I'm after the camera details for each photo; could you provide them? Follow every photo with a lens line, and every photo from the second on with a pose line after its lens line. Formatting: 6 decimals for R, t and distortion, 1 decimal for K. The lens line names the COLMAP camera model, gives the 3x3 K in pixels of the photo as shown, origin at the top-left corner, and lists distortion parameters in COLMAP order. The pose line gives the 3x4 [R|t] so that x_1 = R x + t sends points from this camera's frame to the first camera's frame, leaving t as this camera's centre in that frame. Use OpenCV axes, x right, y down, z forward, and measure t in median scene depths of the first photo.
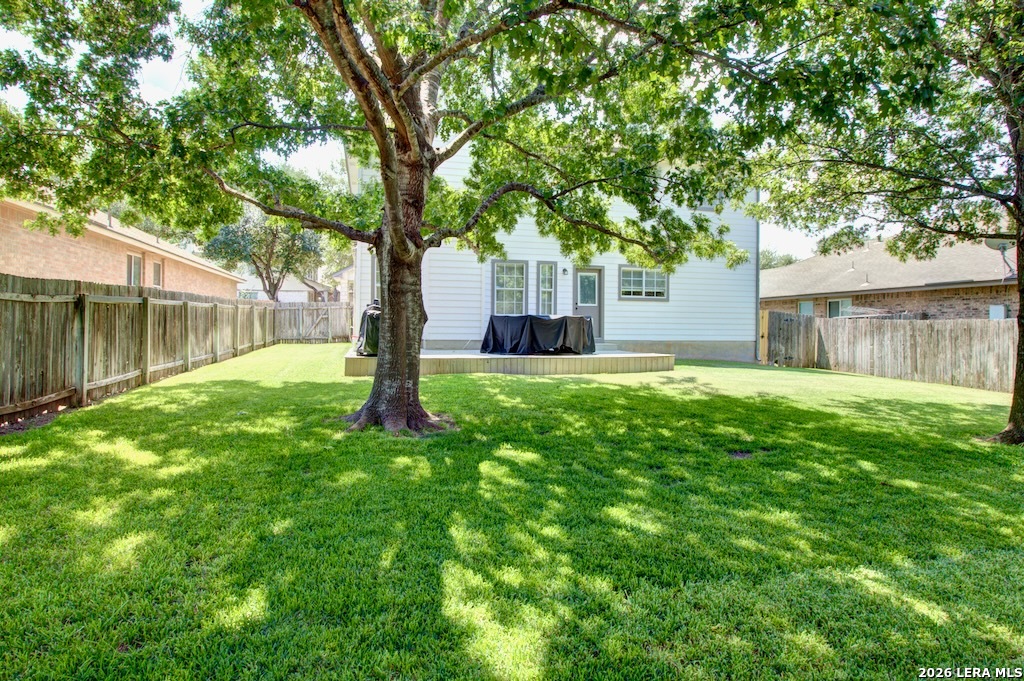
lens RADIAL K [[567.5, 0, 513.9], [0, 567.5, 336.3], [0, 0, 1]] dist [0.001597, 0.000143]
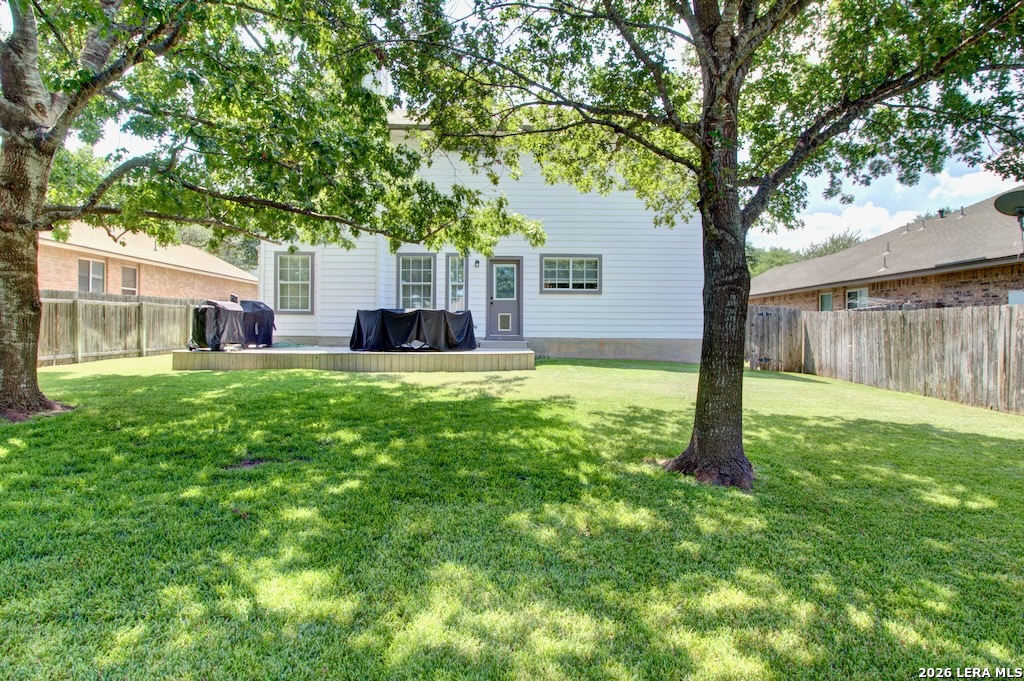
lens RADIAL K [[567.5, 0, 510.5], [0, 567.5, 338.3], [0, 0, 1]] dist [0.001597, 0.000143]
pose [[0.971115, -0.000091, -0.238611, 0.358204], [-0.000591, 0.999996, -0.002787, 0.010430], [0.238611, 0.002848, 0.971111, 0.110479]]
